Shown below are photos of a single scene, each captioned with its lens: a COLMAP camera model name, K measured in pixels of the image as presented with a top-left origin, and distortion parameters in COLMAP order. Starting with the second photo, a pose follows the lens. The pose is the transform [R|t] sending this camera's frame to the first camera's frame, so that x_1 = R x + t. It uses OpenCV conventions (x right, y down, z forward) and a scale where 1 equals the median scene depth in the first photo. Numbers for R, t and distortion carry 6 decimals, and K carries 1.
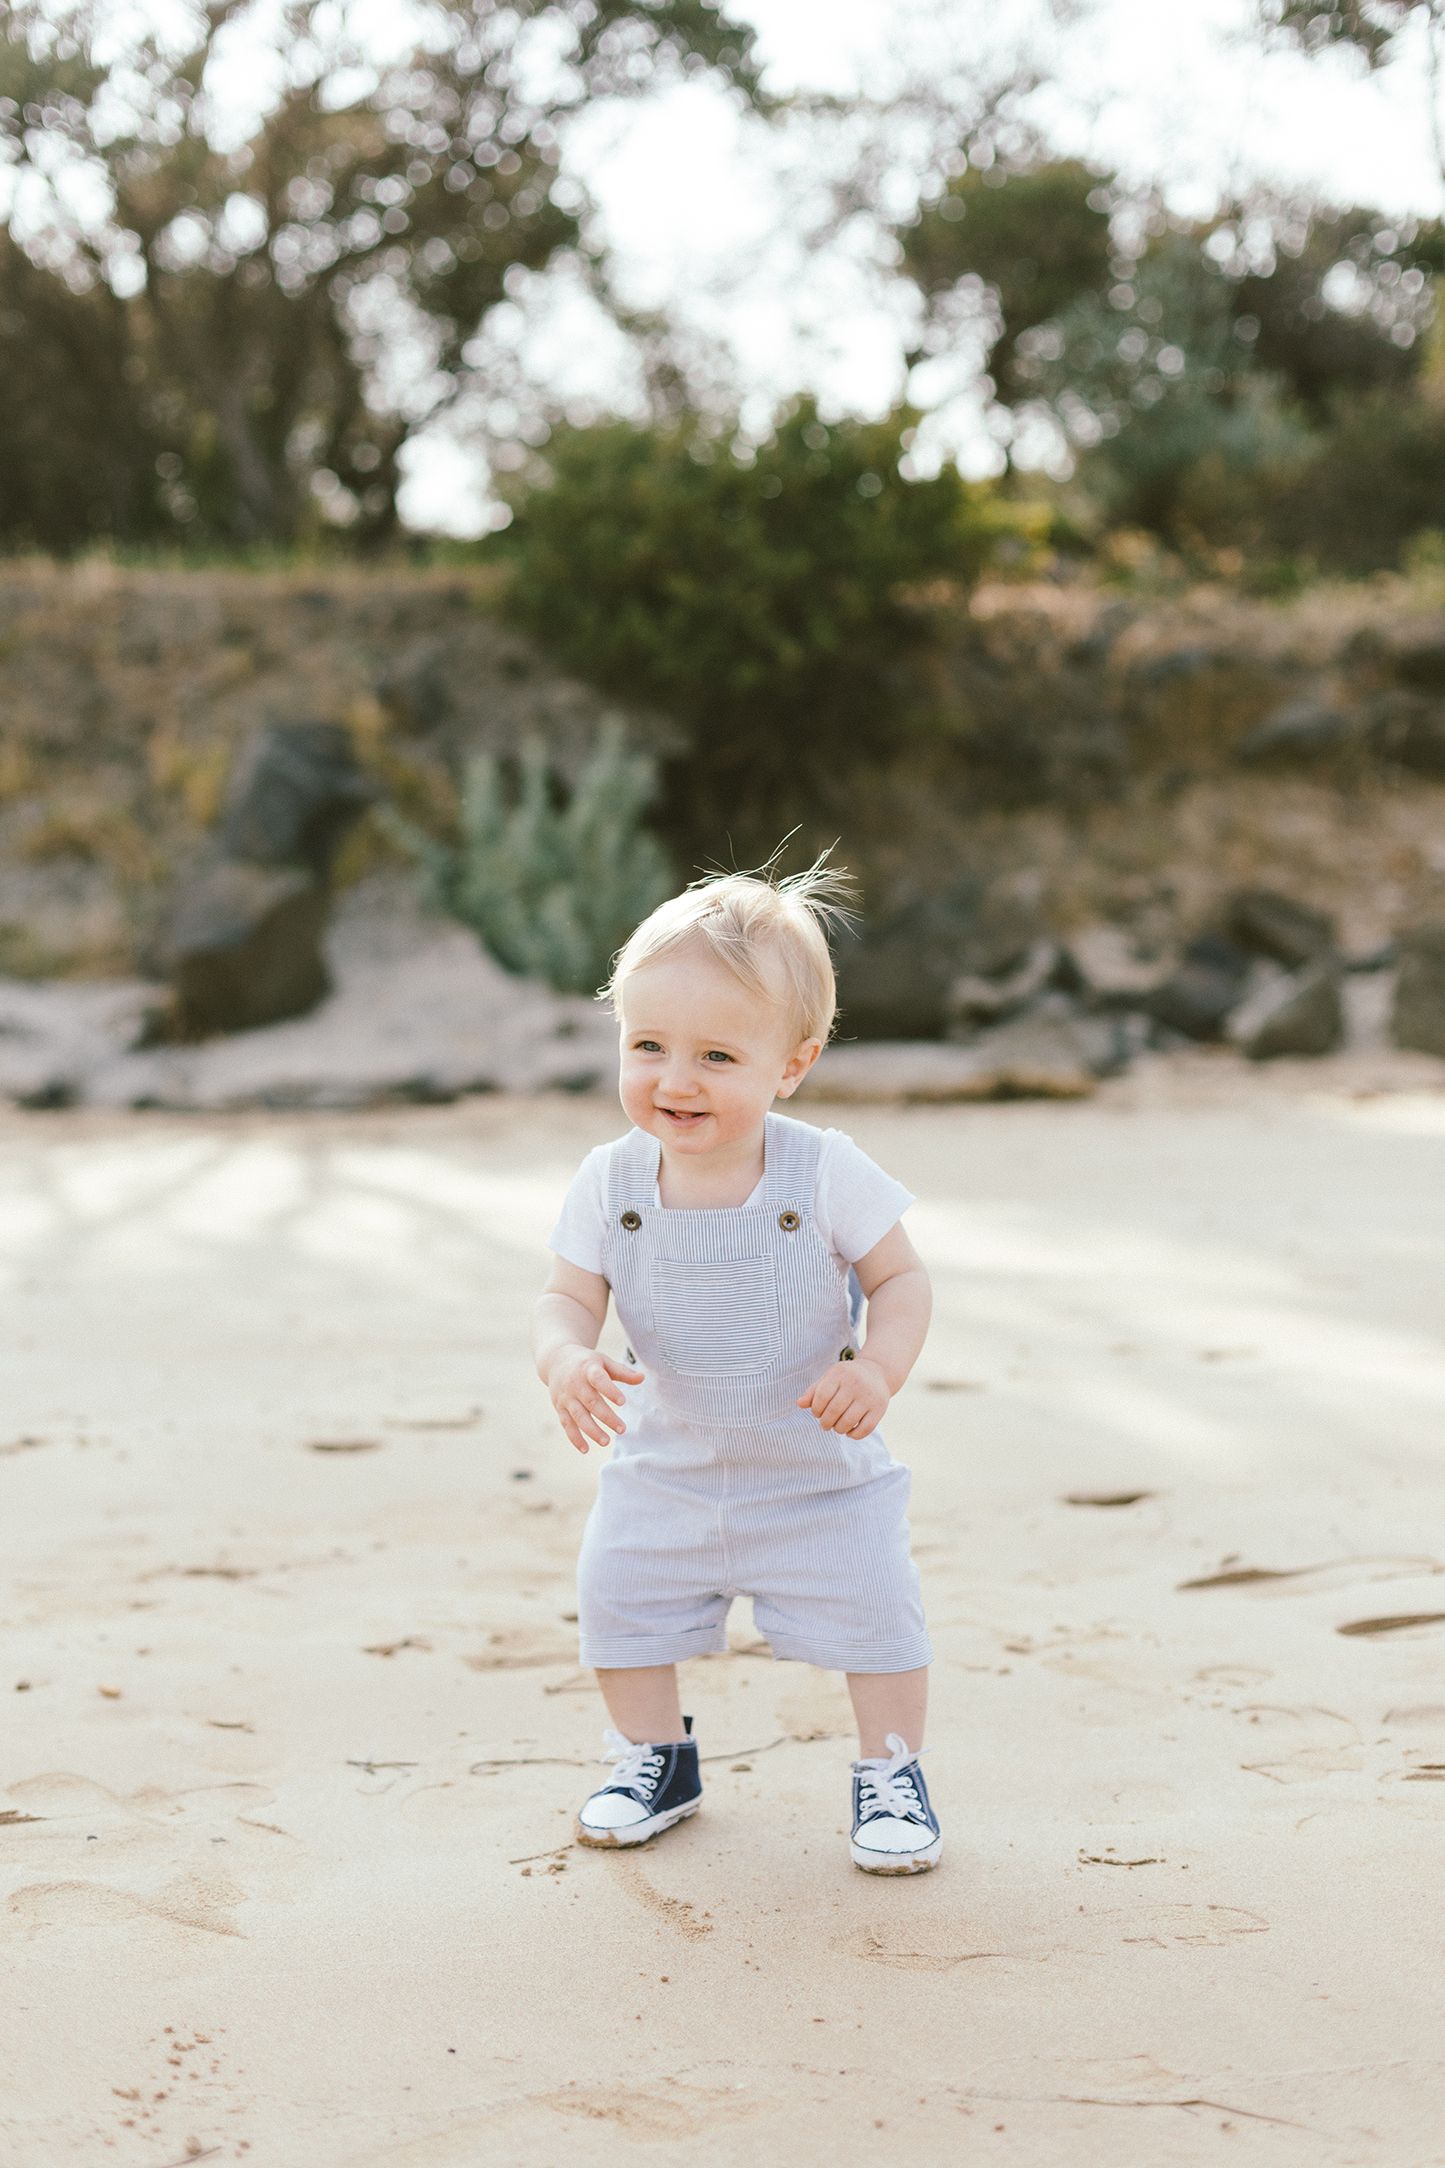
lens RADIAL K [[3320.3, 0, 720.5], [0, 3320.3, 1061.6], [0, 0, 1]] dist [0.014324, -0.101668]
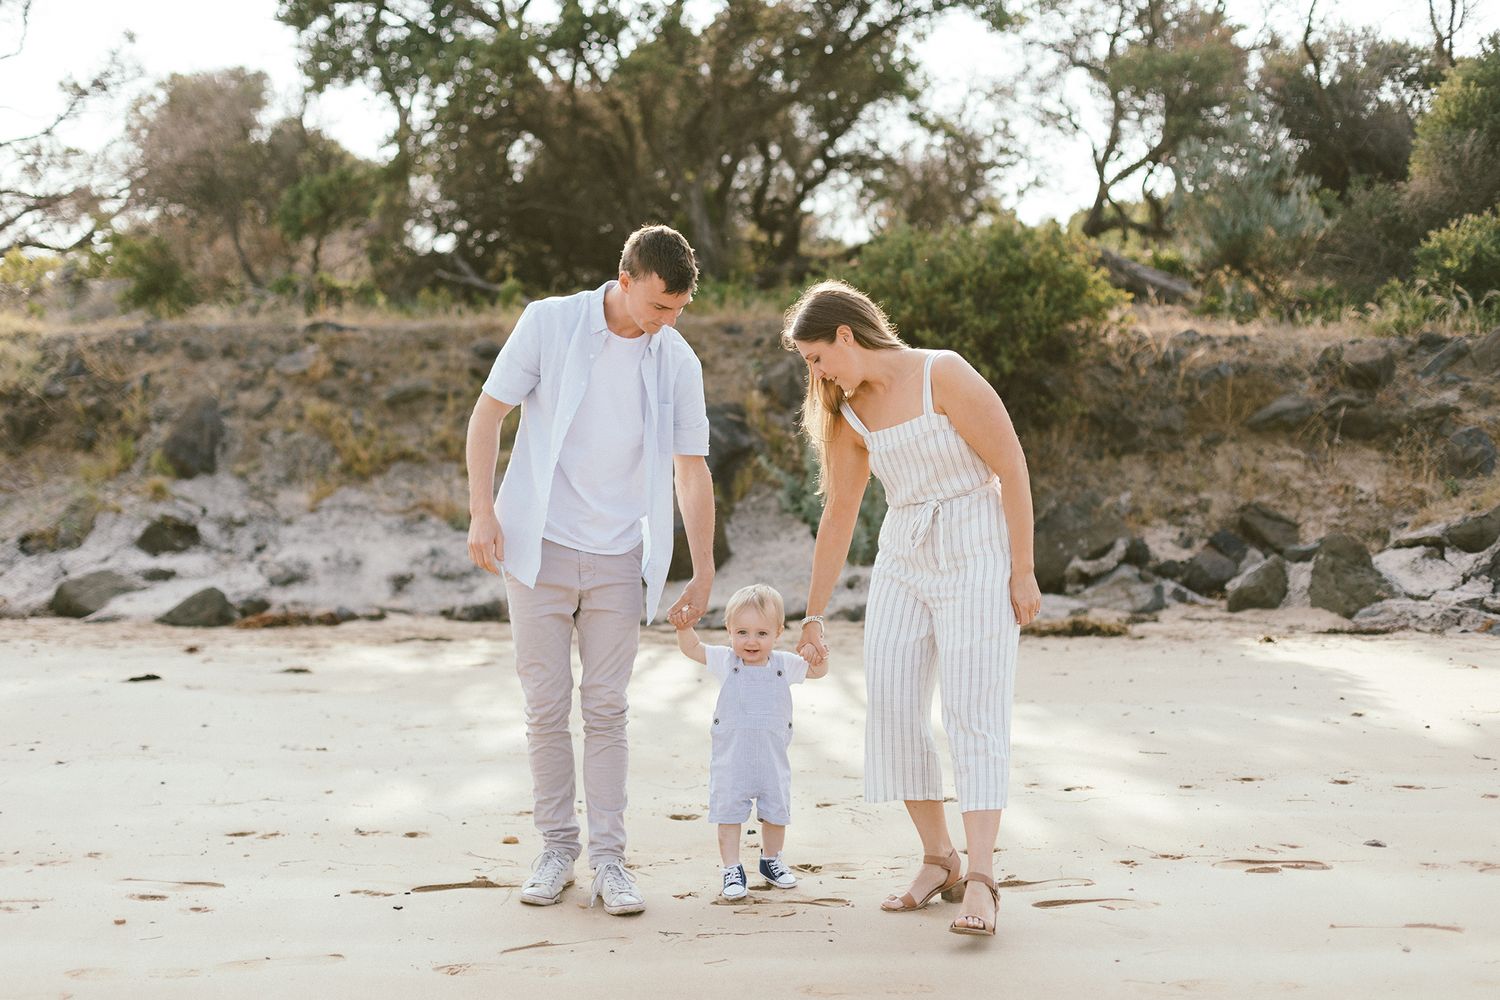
lens RADIAL K [[2236.3, 0, 754.6], [0, 2236.3, 478.6], [0, 0, 1]] dist [0.010882, -0.115235]
pose [[0.991994, 0.020592, -0.124594, 0.044591], [-0.023660, 0.999451, -0.023194, -0.030955], [0.124048, 0.025956, 0.991937, -0.205039]]
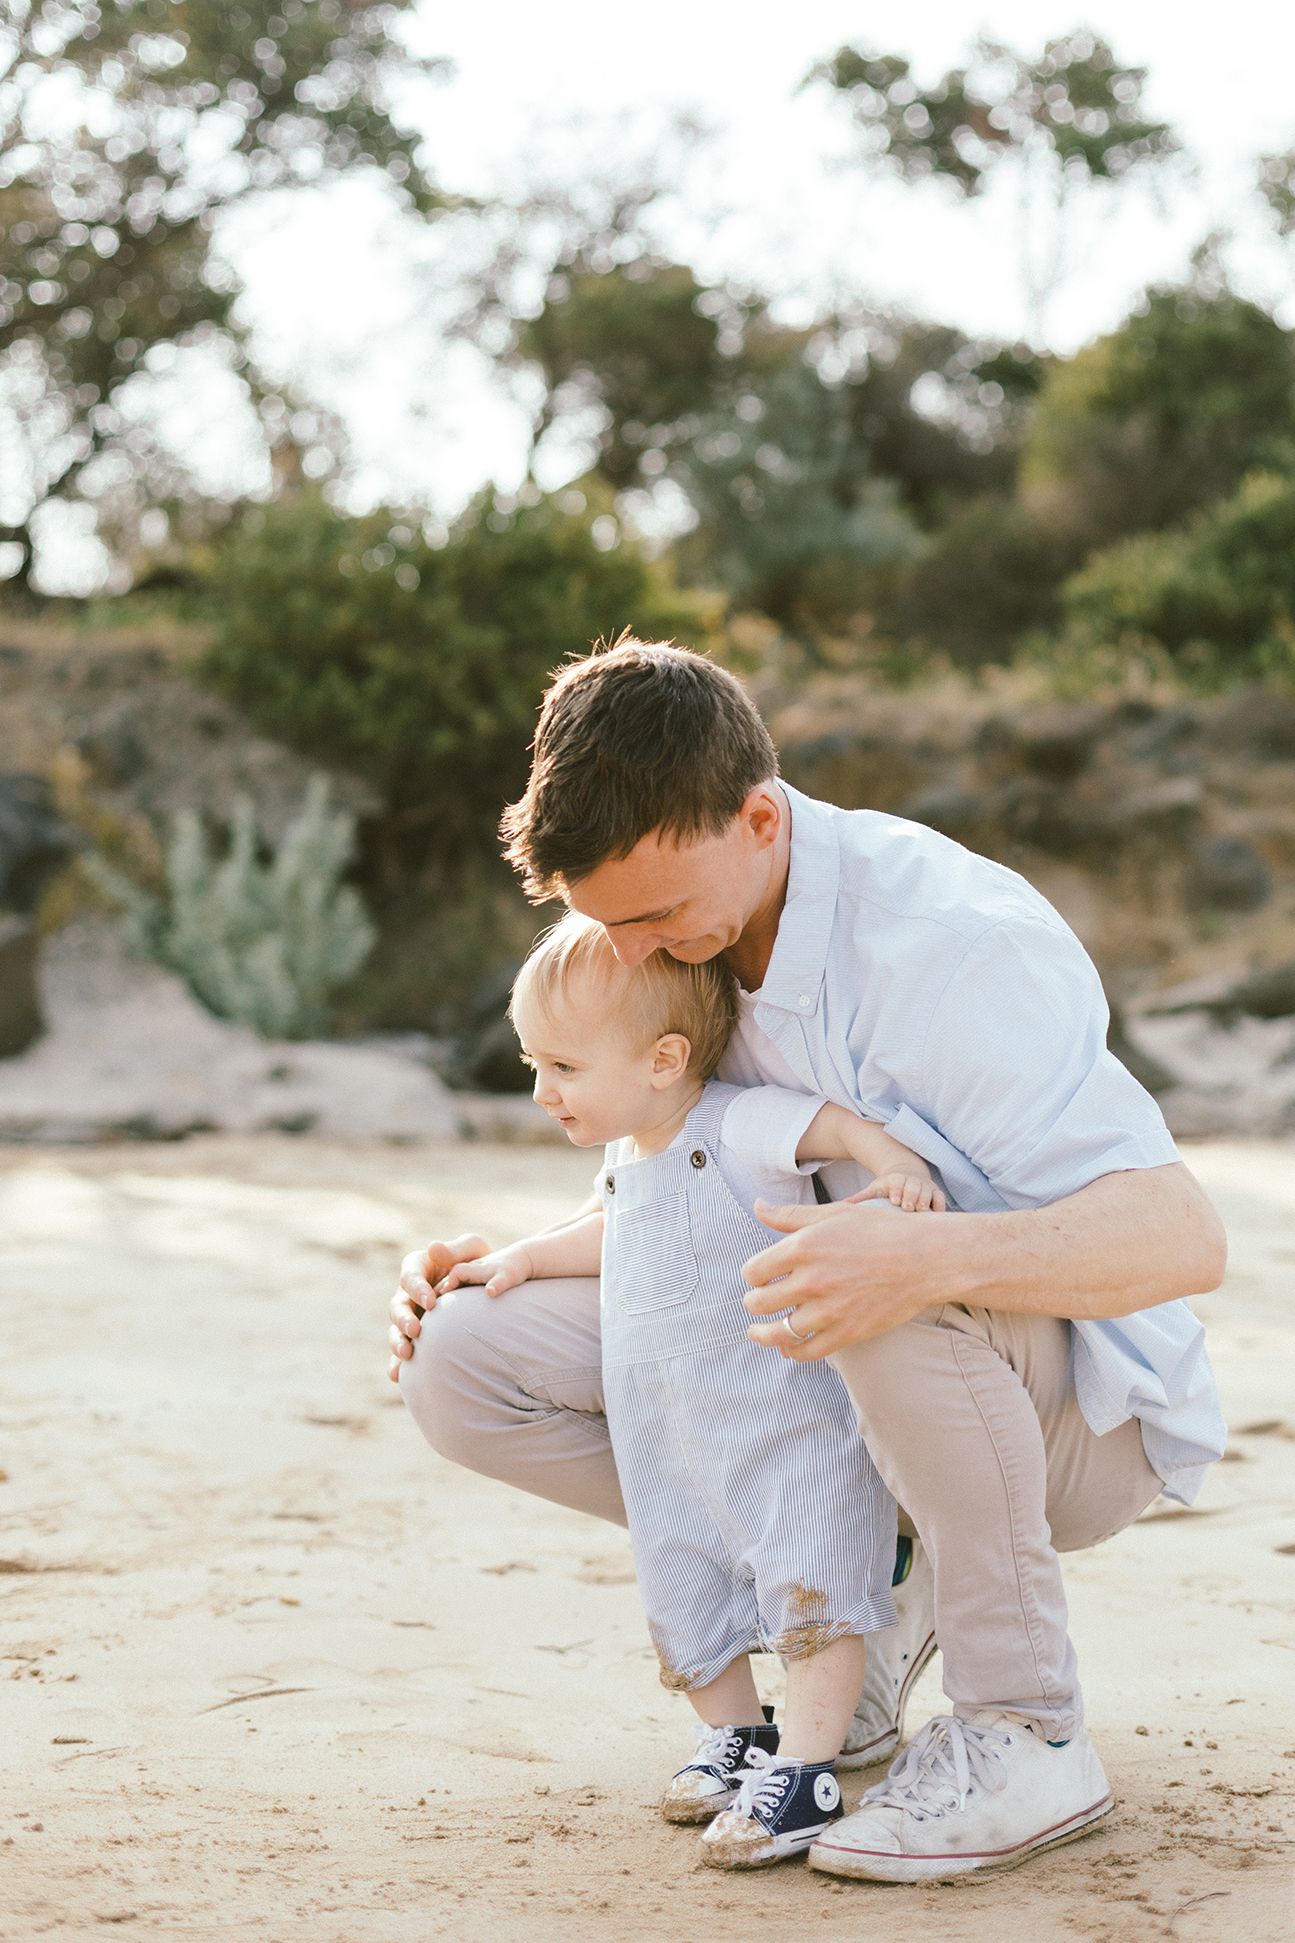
lens RADIAL K [[3293.3, 0, 801.7], [0, 3293.3, 853.5], [0, 0, 1]] dist [0.004557, -0.020668]
pose [[0.985974, 0.029053, 0.164353, -0.046441], [-0.015314, 0.996327, -0.084255, 0.005208], [-0.166197, 0.080556, 0.982797, -0.042673]]
